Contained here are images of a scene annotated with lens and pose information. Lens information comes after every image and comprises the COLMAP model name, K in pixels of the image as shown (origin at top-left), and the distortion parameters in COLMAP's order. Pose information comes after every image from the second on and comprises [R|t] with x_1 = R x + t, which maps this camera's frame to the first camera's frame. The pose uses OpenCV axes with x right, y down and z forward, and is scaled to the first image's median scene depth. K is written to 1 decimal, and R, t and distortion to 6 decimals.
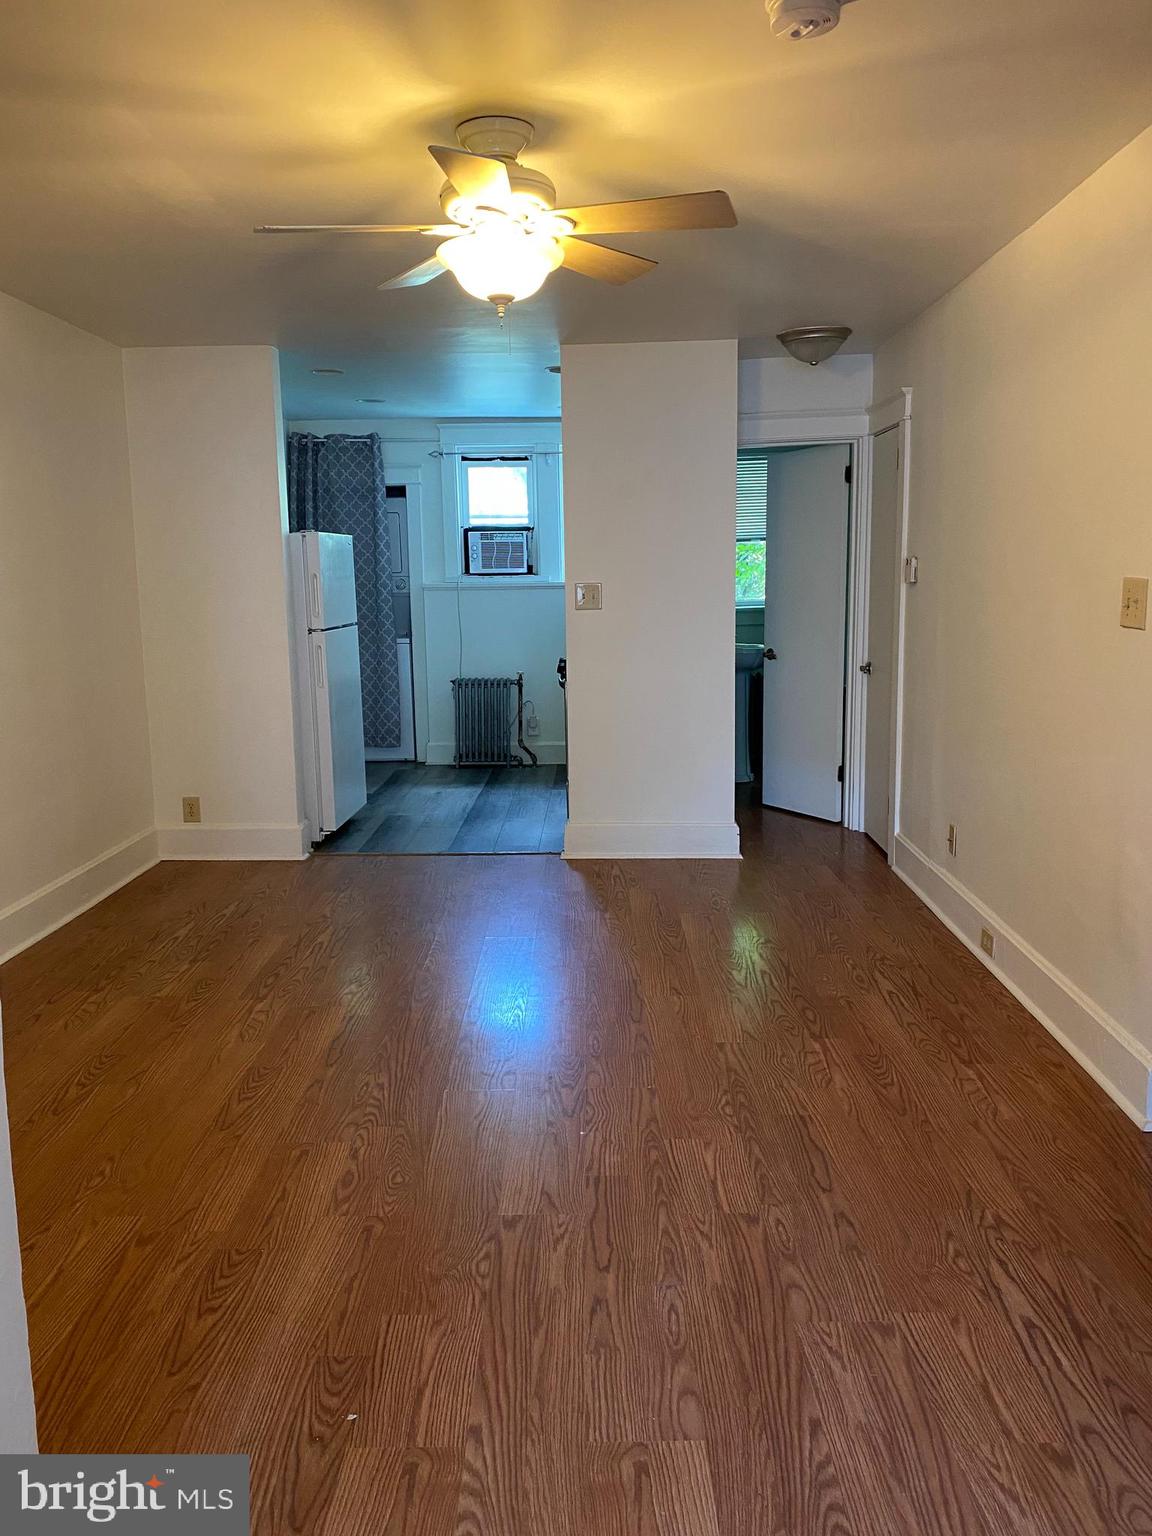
lens RADIAL K [[1220.1, 0, 594.8], [0, 1220.1, 757.8], [0, 0, 1]] dist [0.049557, -0.001332]
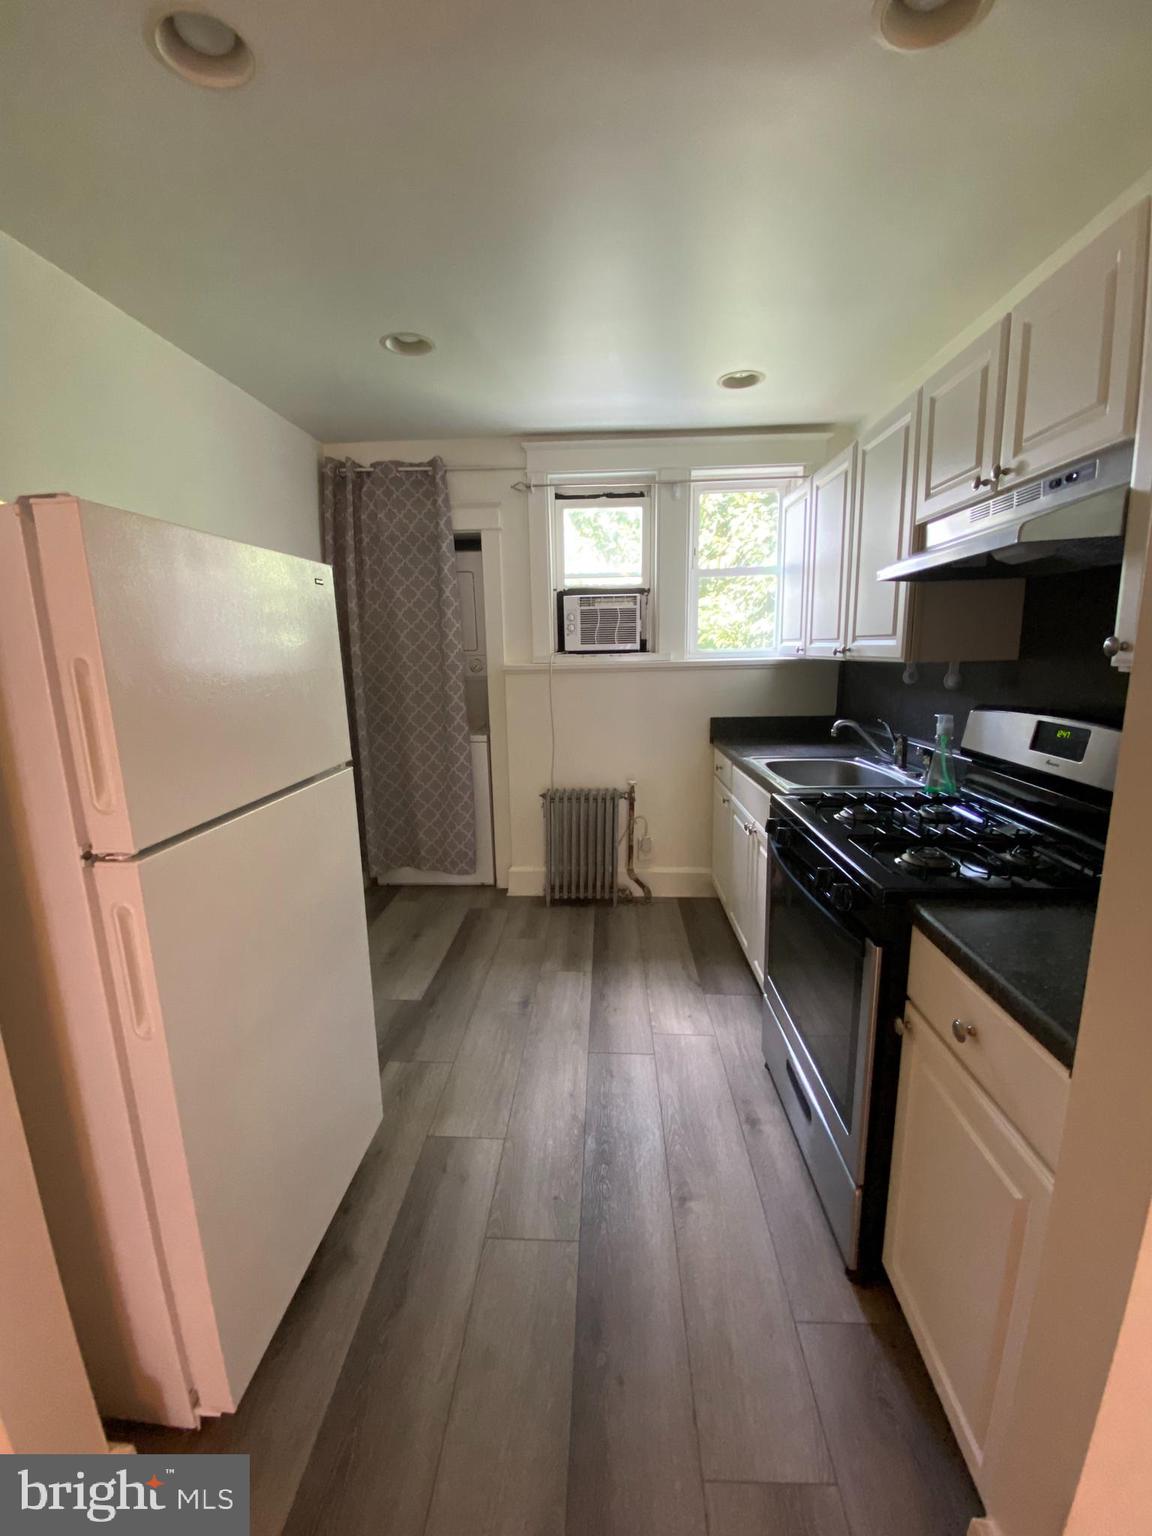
lens RADIAL K [[641.2, 0, 576.0], [0, 641.2, 768.0], [0, 0, 1]] dist [0.073701, -0.049910]
pose [[0.999133, 0.003464, -0.041482, -0.078962], [-0.002175, 0.999515, 0.031080, -0.090745], [0.041569, -0.030963, 0.998656, 0.599954]]
